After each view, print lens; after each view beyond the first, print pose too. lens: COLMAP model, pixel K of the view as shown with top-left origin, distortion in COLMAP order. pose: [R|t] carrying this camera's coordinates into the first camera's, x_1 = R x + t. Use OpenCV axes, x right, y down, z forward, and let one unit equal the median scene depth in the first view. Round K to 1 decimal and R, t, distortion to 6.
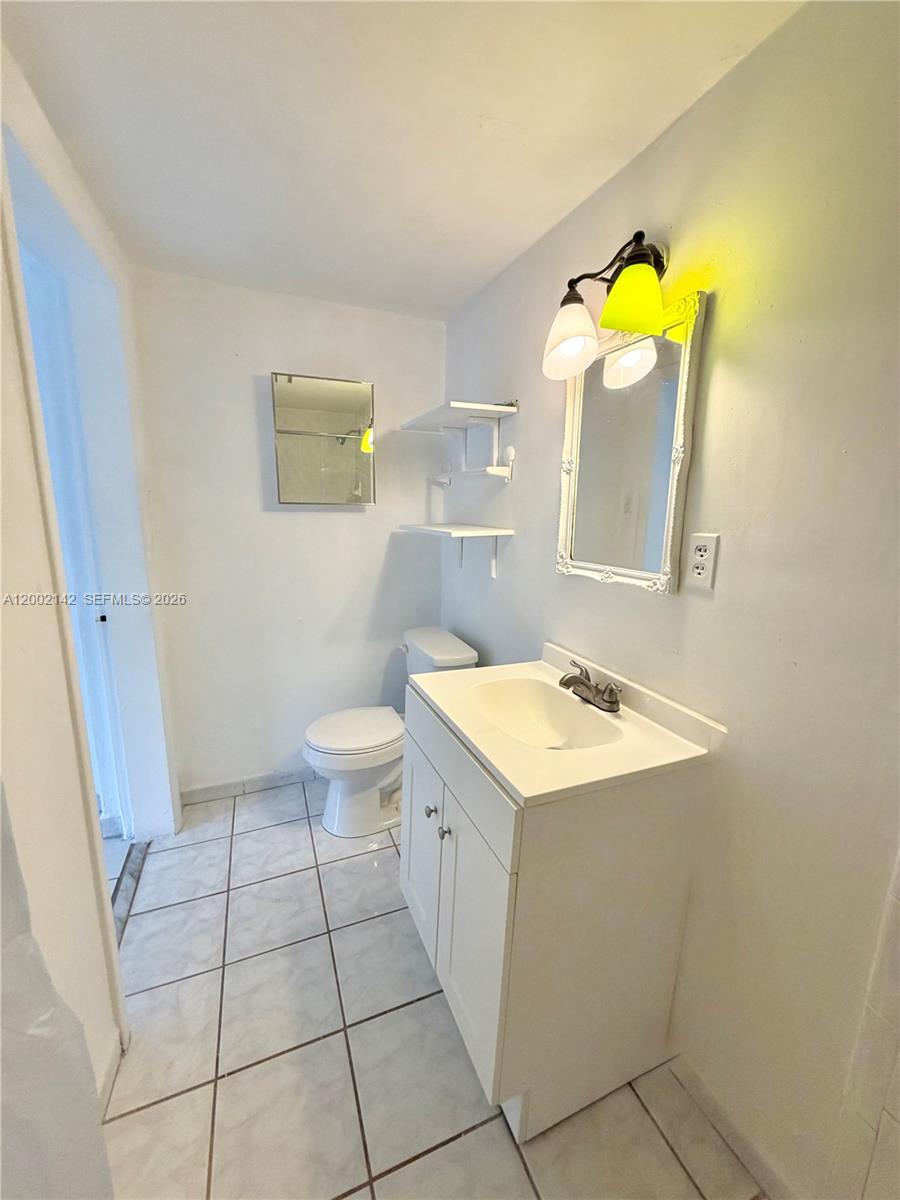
lens RADIAL K [[478.9, 0, 446.7], [0, 478.9, 599.8], [0, 0, 1]] dist [0.001009, 0.000261]
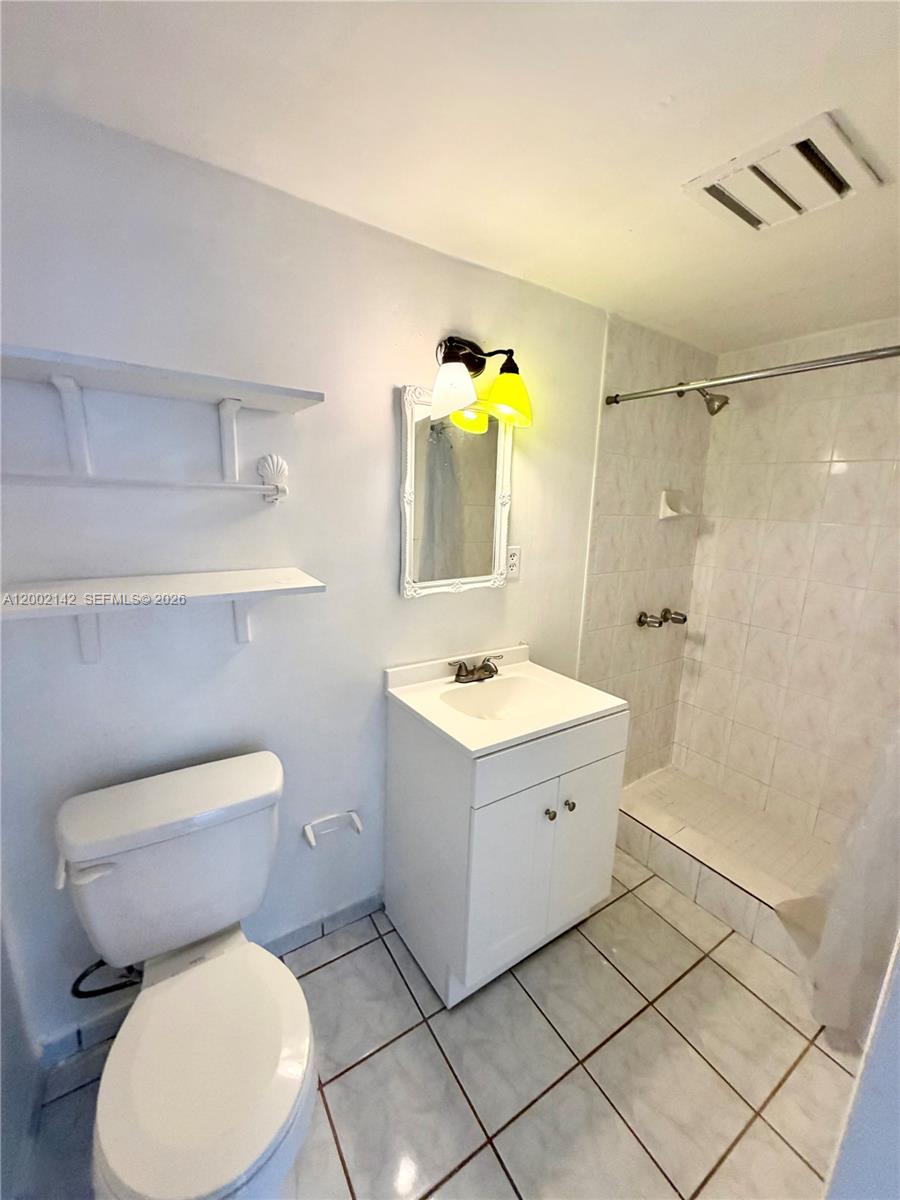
lens RADIAL K [[478.9, 0, 445.8], [0, 478.9, 600.5], [0, 0, 1]] dist [0.001009, 0.000261]
pose [[-0.188676, -0.244452, 0.951128, -0.886609], [0.152213, 0.949539, 0.274238, -0.371272], [-0.970171, 0.196516, -0.141946, 1.220068]]
